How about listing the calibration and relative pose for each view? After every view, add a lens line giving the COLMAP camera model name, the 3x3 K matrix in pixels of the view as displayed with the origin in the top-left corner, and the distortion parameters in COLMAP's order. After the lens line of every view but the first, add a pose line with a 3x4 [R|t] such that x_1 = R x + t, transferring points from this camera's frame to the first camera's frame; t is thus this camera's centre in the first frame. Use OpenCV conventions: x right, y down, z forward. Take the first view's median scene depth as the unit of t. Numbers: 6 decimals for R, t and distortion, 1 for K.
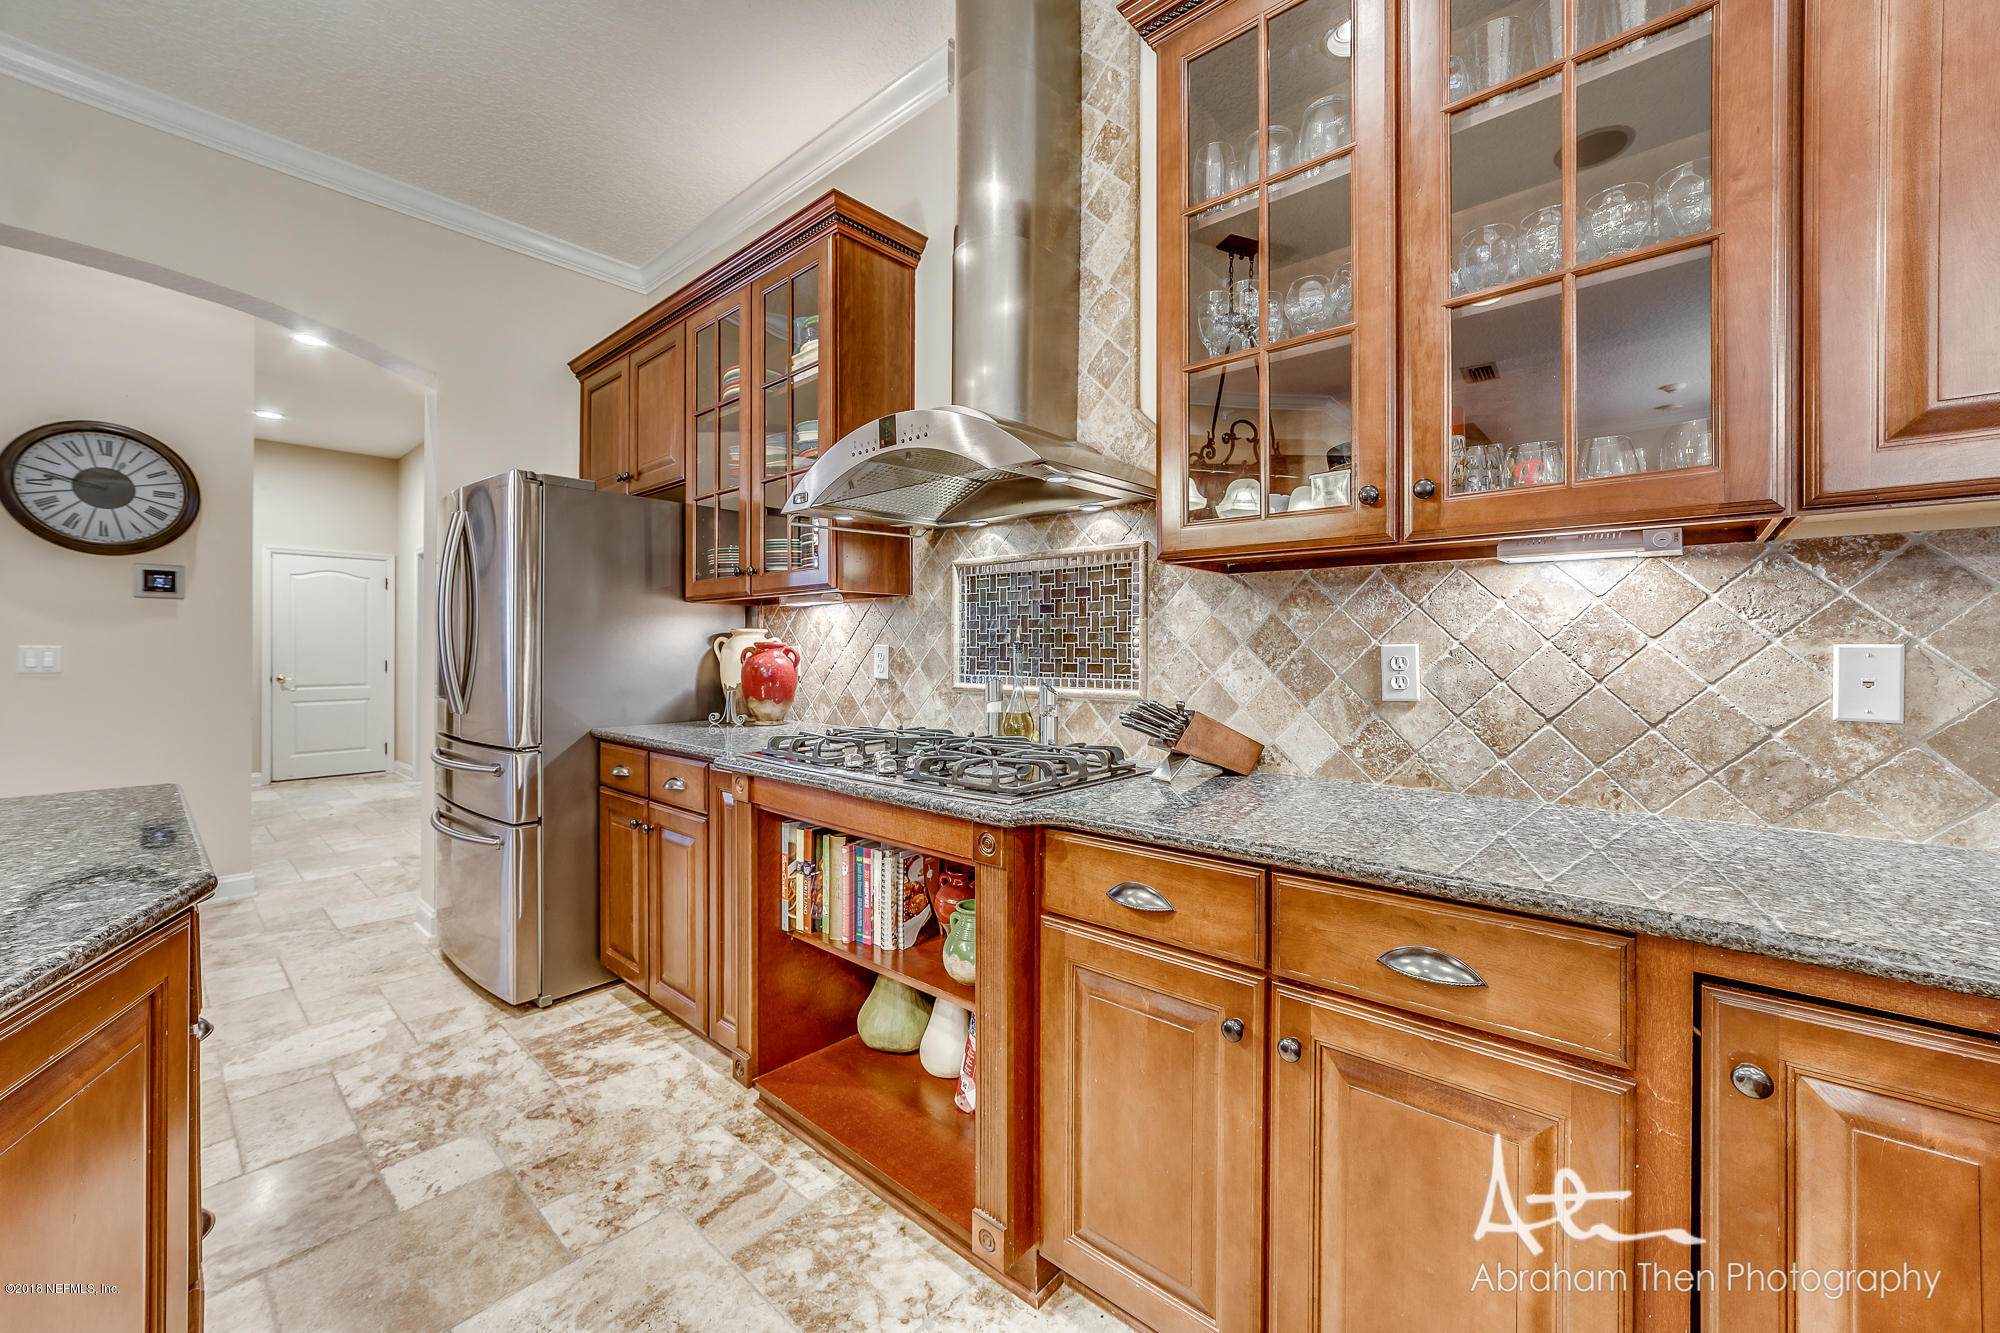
lens RADIAL K [[772.8, 0, 999.2], [0, 772.8, 646.3], [0, 0, 1]] dist [-0.018000, 0.006274]
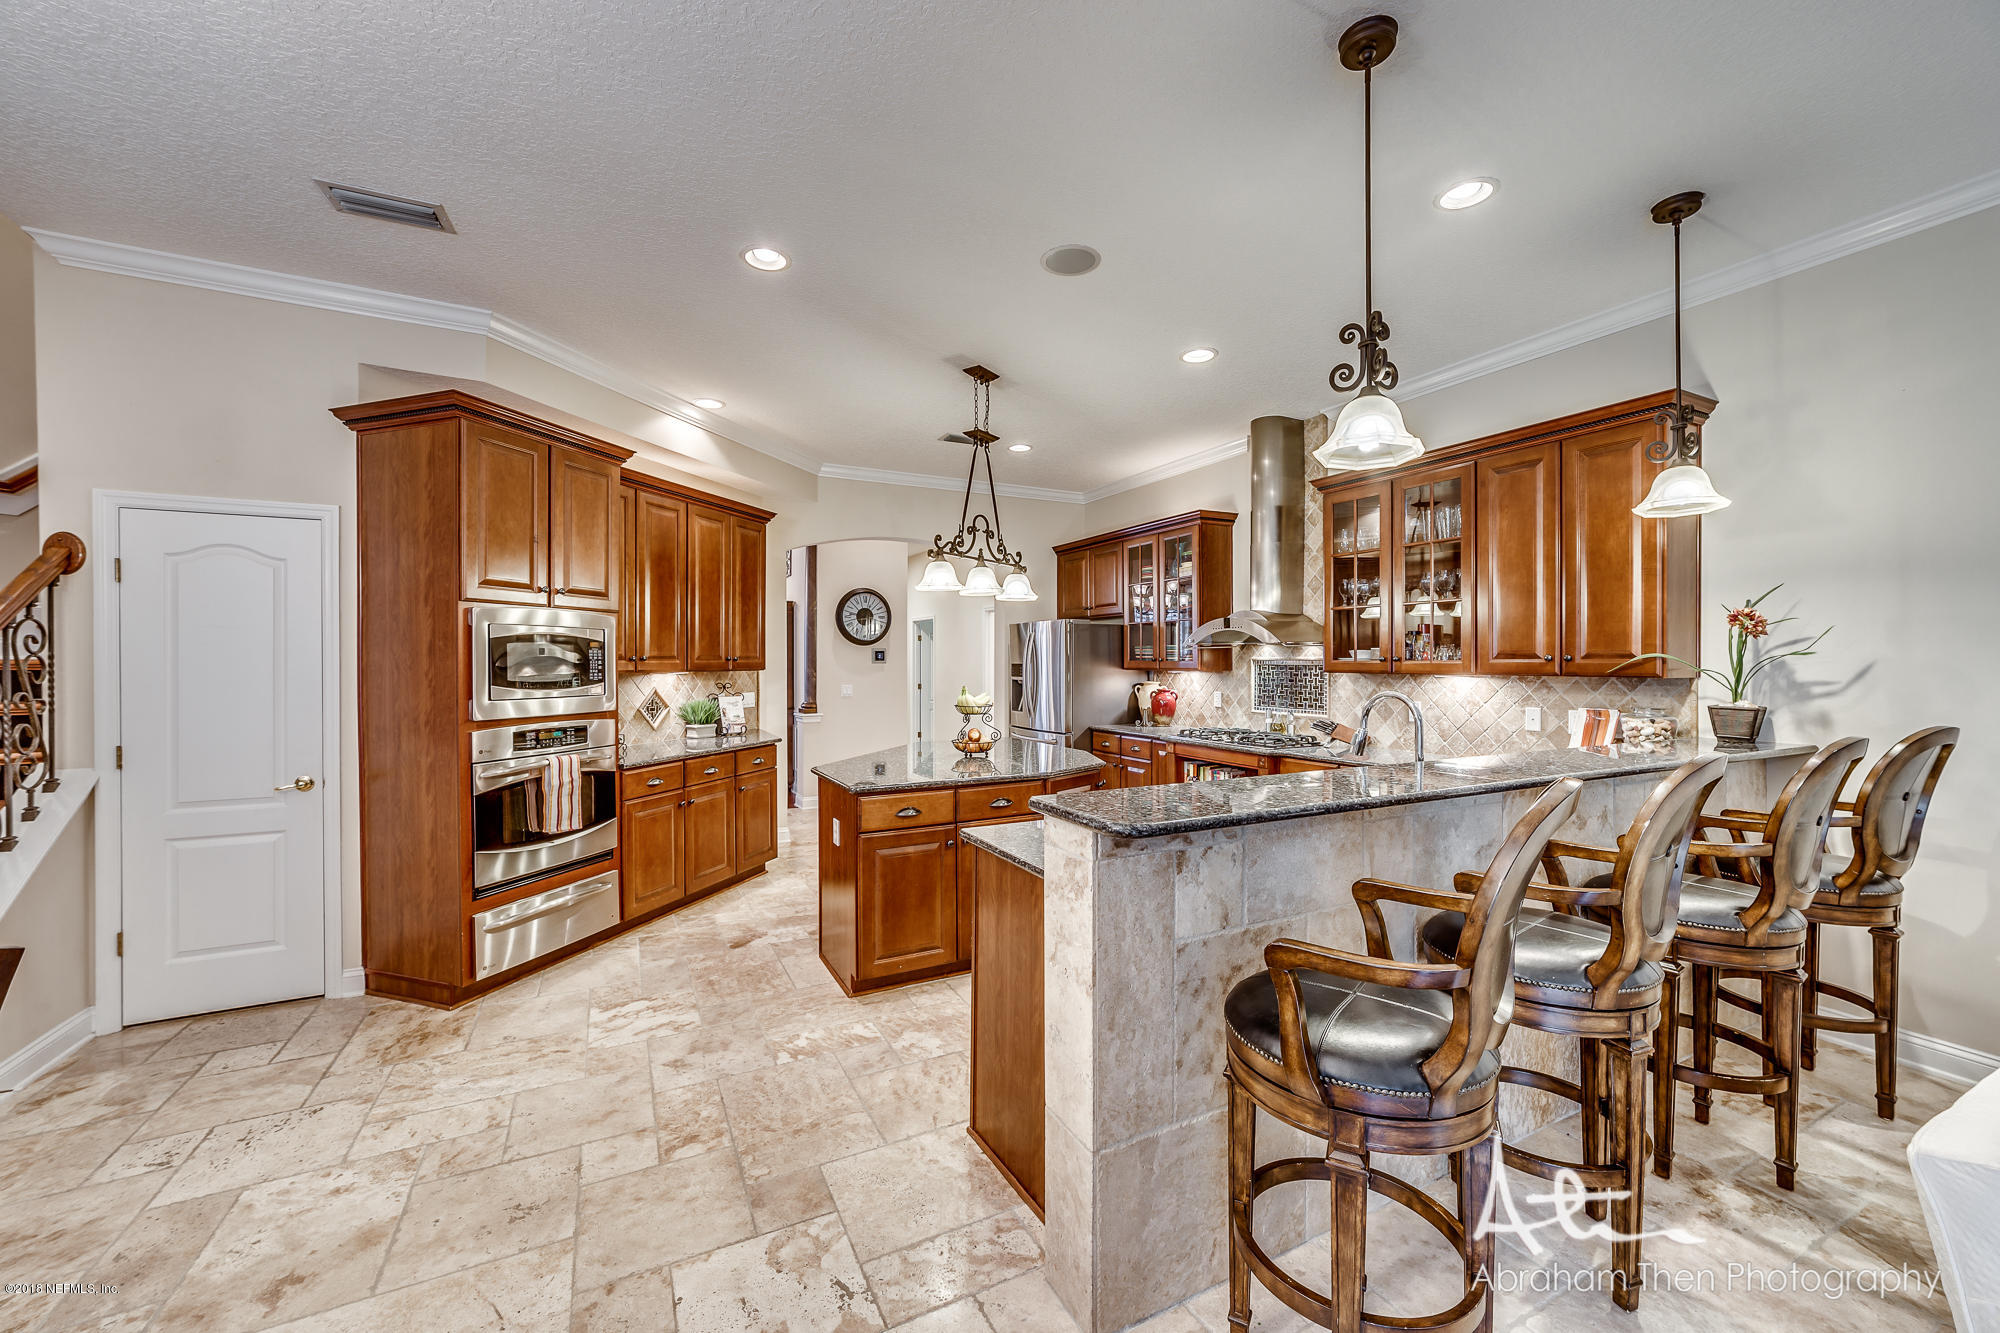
lens RADIAL K [[772.8, 0, 1000.1], [0, 772.8, 660.5], [0, 0, 1]] dist [-0.018000, 0.006274]
pose [[0.930819, -0.002942, -0.365469, 0.099581], [0.003655, 0.999993, 0.001260, -0.123429], [0.365463, -0.002509, 0.930823, -1.660243]]
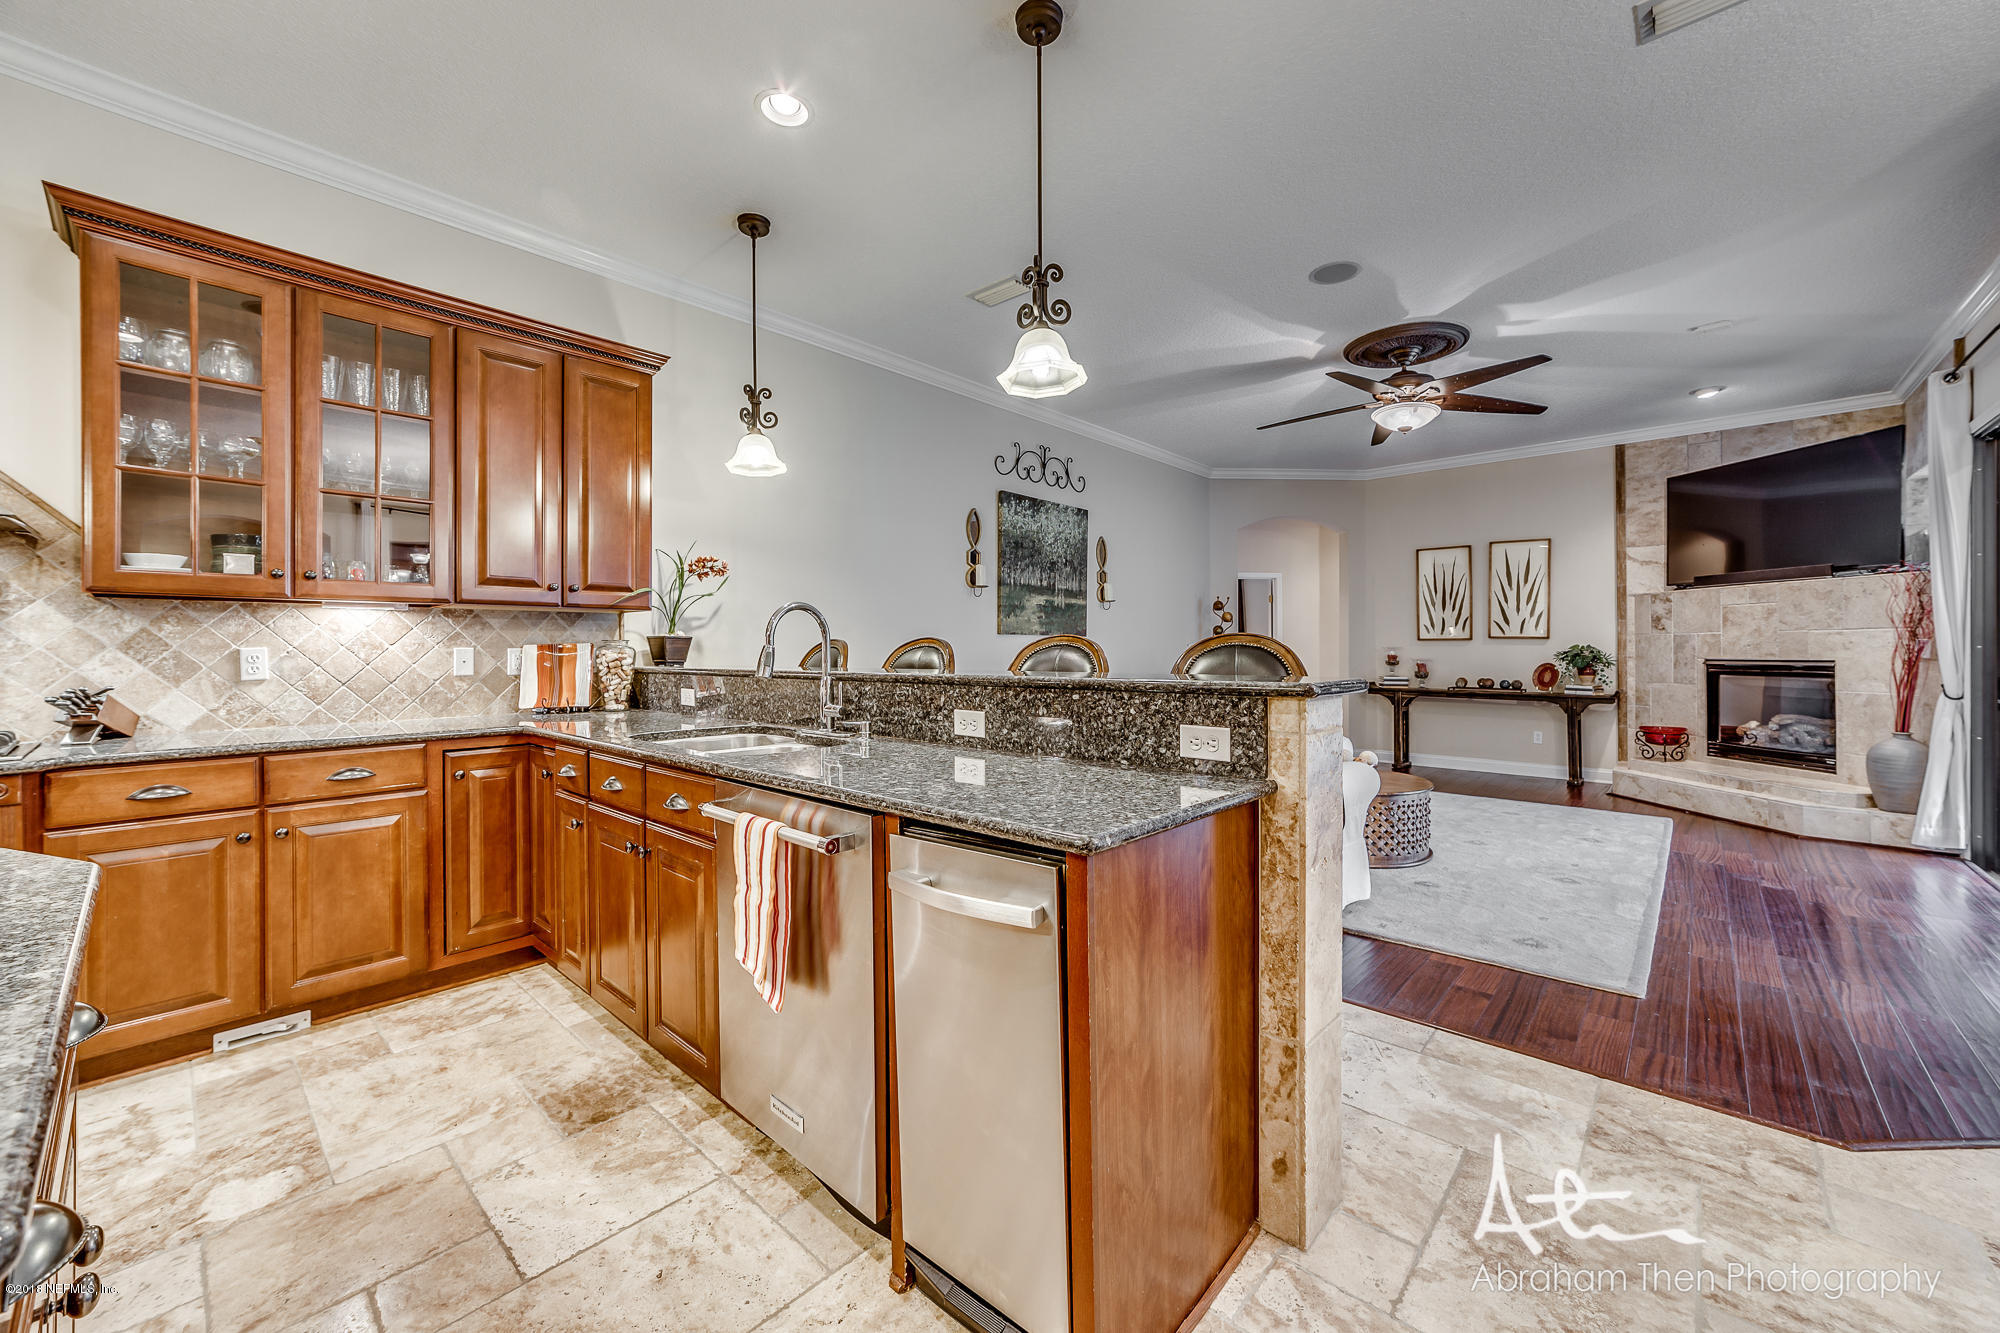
lens RADIAL K [[772.8, 0, 995.6], [0, 772.8, 647.4], [0, 0, 1]] dist [-0.018000, 0.006274]
pose [[0.016321, -0.000692, 0.999867, -0.908517], [0.000839, 0.999999, 0.000678, -0.002481], [-0.999866, 0.000828, 0.016322, -0.551688]]
